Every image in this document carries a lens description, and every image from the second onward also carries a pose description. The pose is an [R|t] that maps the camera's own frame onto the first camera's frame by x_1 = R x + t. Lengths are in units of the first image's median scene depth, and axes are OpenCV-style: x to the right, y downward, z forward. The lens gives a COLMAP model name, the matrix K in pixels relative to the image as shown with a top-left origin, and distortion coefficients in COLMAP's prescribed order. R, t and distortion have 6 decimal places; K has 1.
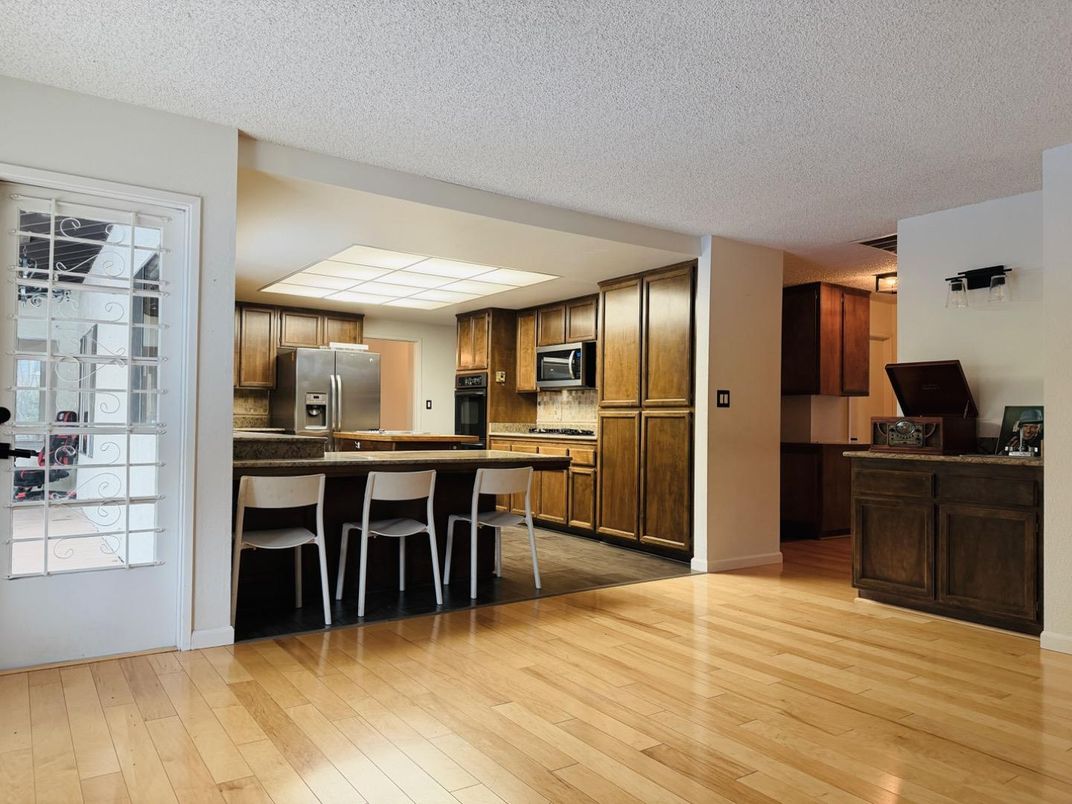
lens RADIAL K [[742.7, 0, 536.0], [0, 742.7, 402.0], [0, 0, 1]] dist [0.102829, -0.162211]
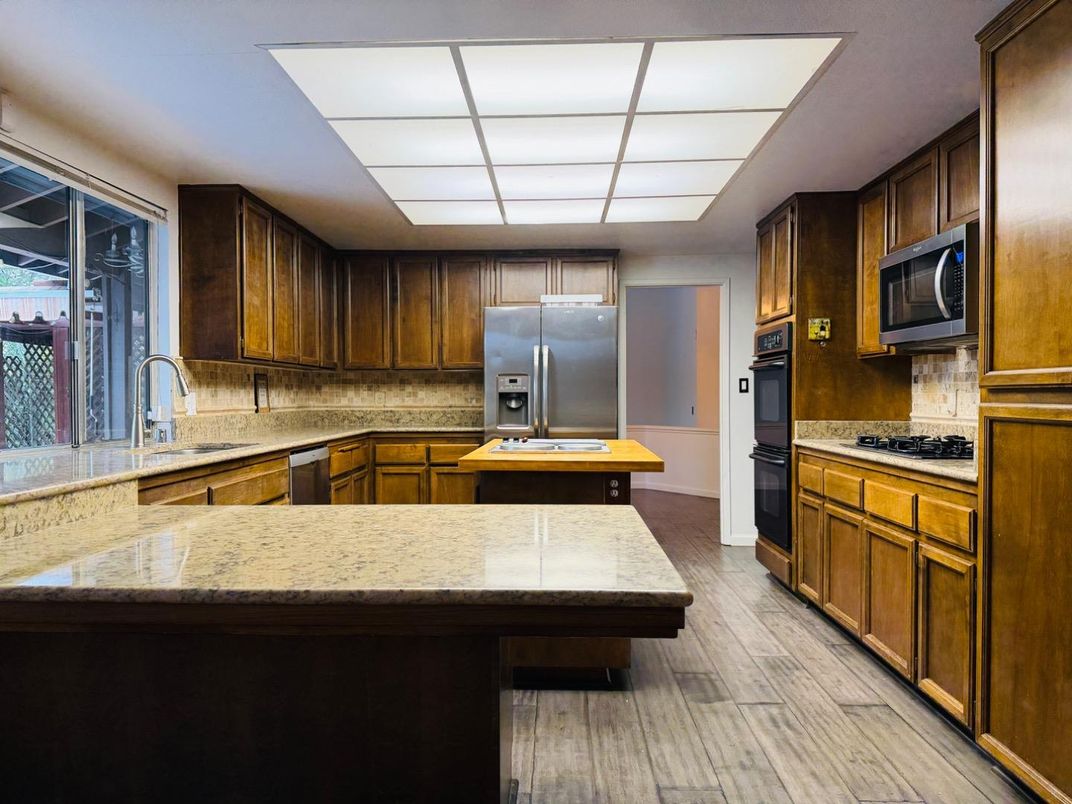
lens RADIAL K [[742.7, 0, 536.0], [0, 742.7, 402.0], [0, 0, 1]] dist [0.102829, -0.162211]
pose [[0.799513, -0.011631, -0.600536, 0.113720], [0.029922, 0.999342, 0.020480, -0.000709], [0.599903, -0.034343, 0.799335, 0.516303]]
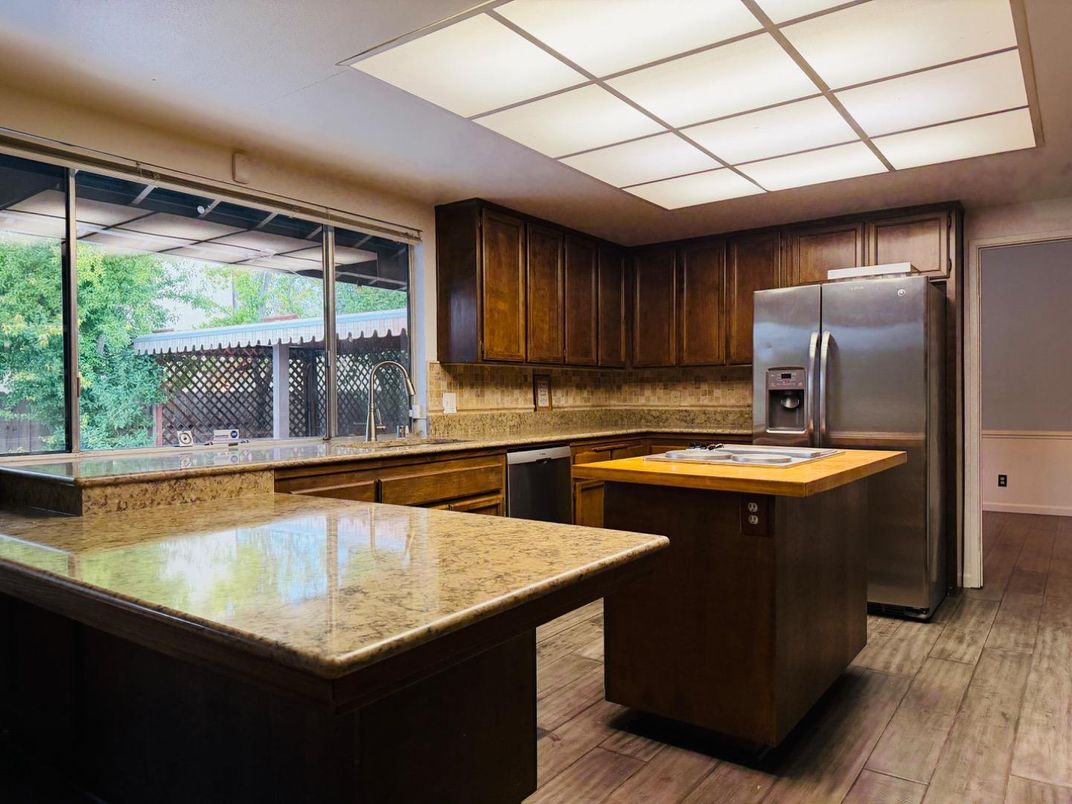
lens RADIAL K [[742.7, 0, 536.0], [0, 742.7, 402.0], [0, 0, 1]] dist [0.102829, -0.162211]
pose [[0.319134, -0.009982, -0.947657, 0.175169], [0.037472, 0.999295, 0.002093, 0.004741], [0.946969, -0.036178, 0.319283, 0.677132]]
